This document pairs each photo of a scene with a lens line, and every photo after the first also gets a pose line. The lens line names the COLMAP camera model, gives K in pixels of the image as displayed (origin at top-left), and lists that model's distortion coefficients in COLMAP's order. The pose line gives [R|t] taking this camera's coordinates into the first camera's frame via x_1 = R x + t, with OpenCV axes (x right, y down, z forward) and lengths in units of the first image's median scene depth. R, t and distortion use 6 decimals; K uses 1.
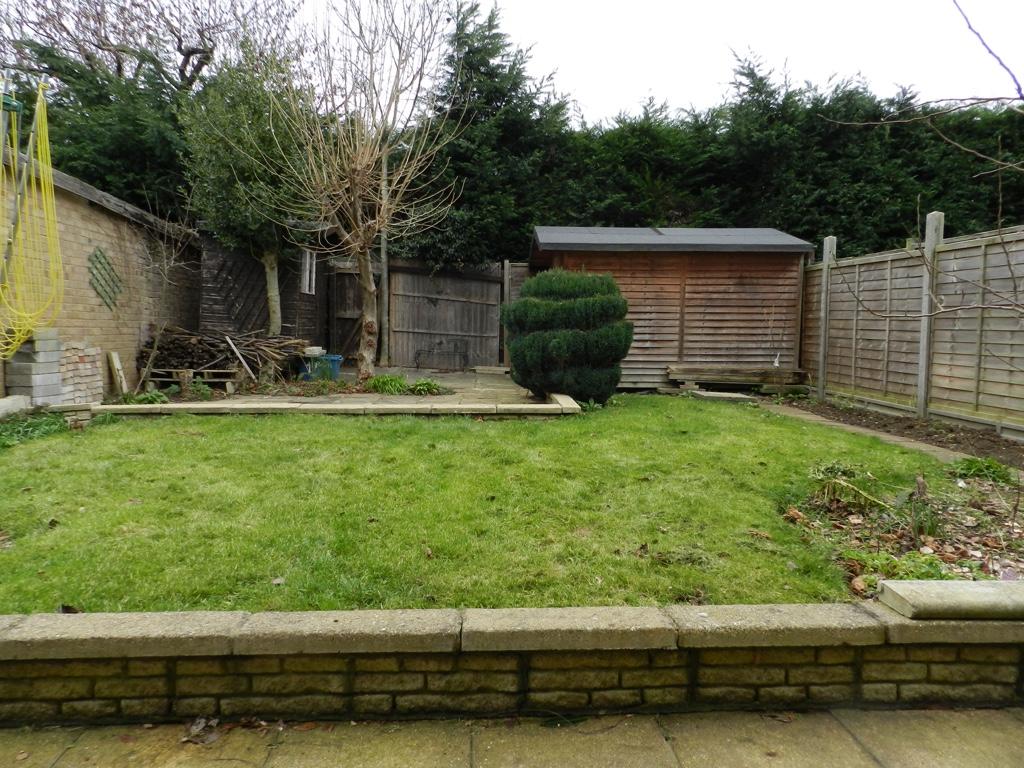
lens RADIAL K [[700.3, 0, 507.3], [0, 700.3, 385.5], [0, 0, 1]] dist [0.037951, -0.003365]
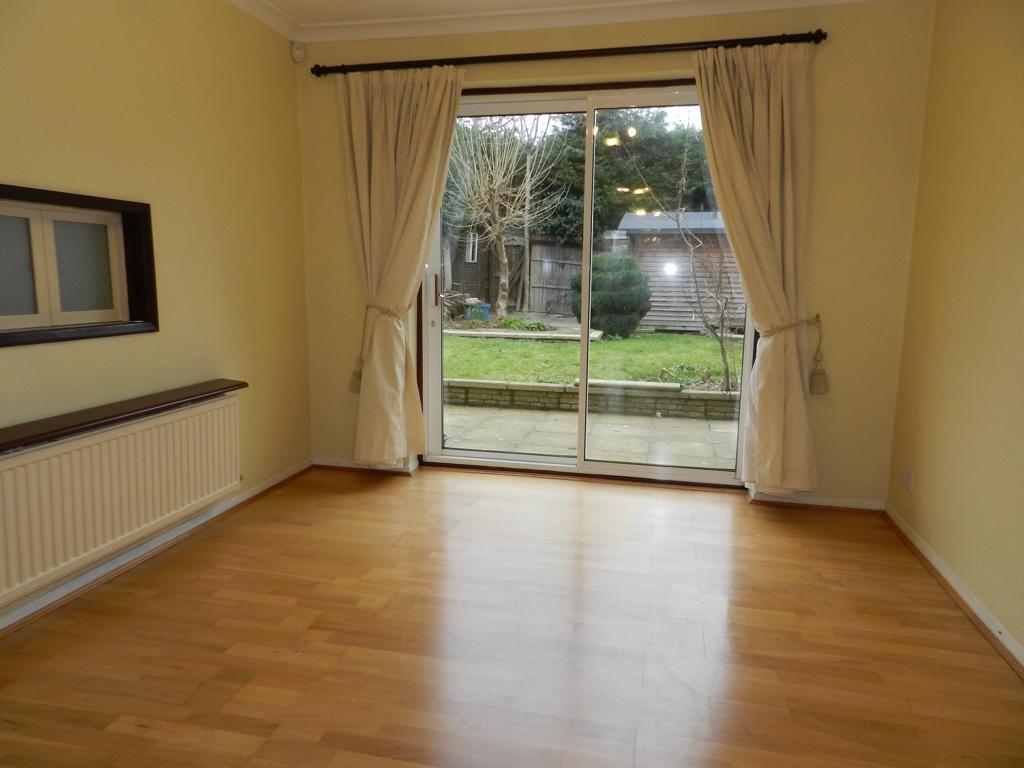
lens RADIAL K [[700.3, 0, 507.3], [0, 700.3, 385.5], [0, 0, 1]] dist [0.037951, -0.003365]
pose [[0.959949, 0.049494, -0.275767, 0.240283], [-0.028644, 0.996453, 0.079131, 0.012529], [0.278705, -0.068062, 0.957962, -0.478116]]
